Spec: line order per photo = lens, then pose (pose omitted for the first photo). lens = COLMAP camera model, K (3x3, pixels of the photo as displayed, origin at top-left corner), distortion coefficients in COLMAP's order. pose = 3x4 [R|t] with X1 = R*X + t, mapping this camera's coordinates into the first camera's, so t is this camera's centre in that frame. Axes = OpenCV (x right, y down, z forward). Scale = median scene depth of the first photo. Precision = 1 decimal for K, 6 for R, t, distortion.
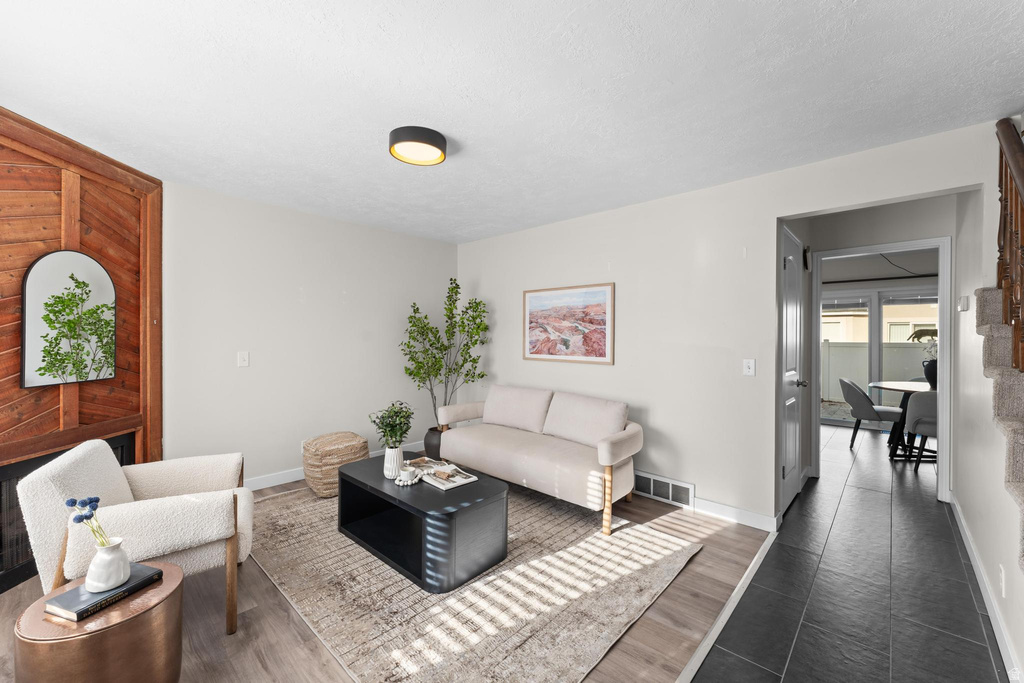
lens RADIAL K [[411.0, 0, 507.1], [0, 411.0, 337.4], [0, 0, 1]] dist [-0.002015, -0.000229]
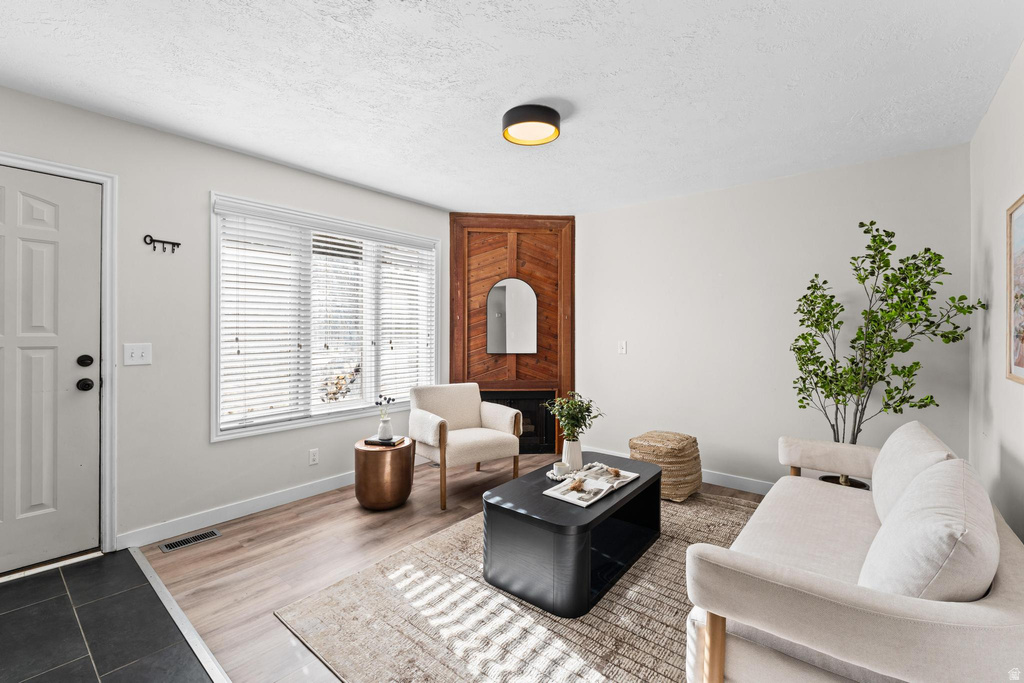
lens RADIAL K [[440.7, 0, 510.5], [0, 440.7, 336.0], [0, 0, 1]] dist [0.002711, 0.000406]
pose [[0.062072, 0.007194, -0.998046, 0.786400], [-0.007652, 0.999948, 0.006732, 0.022202], [0.998042, 0.007219, 0.062123, 0.853452]]
